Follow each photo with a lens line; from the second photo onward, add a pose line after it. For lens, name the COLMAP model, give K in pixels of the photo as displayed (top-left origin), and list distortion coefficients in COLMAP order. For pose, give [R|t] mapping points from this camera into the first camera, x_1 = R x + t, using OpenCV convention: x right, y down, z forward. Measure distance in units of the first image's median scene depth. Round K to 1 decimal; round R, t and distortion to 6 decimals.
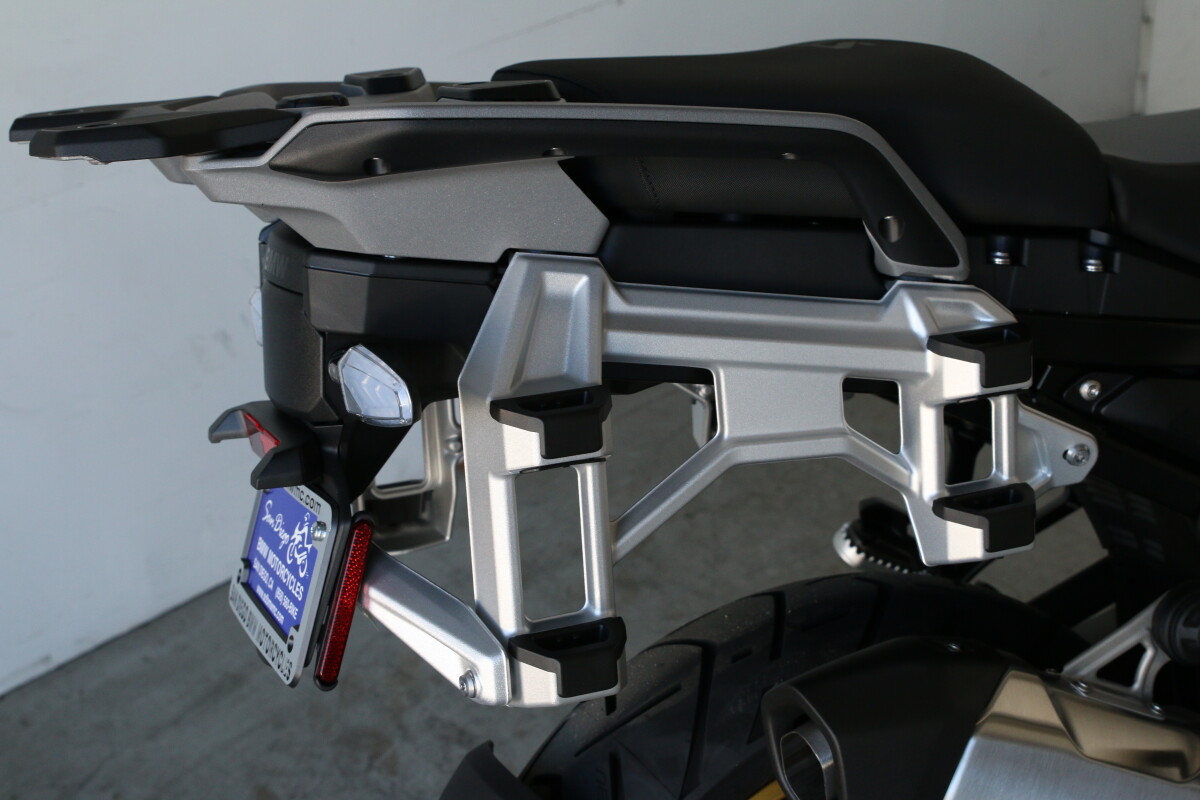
lens RADIAL K [[1907.2, 0, 600.0], [0, 1907.2, 400.0], [0, 0, 1]] dist [-0.013708, 0.033512]
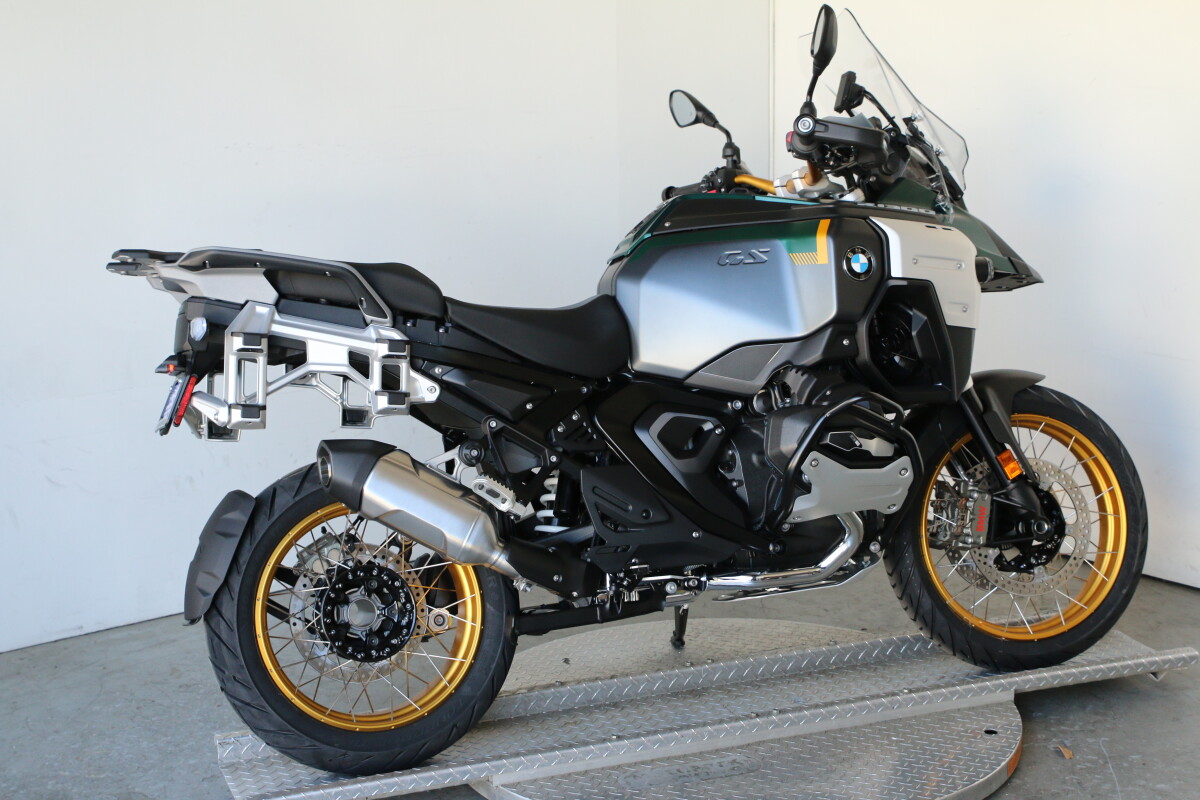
lens RADIAL K [[1945.9, 0, 600.0], [0, 1945.9, 400.0], [0, 0, 1]] dist [-0.014410, 0.052233]
pose [[0.996807, 0.057136, -0.055785, 0.738570], [-0.071720, 0.947753, -0.310837, 1.059272], [0.035111, 0.313846, 0.948825, -2.073879]]
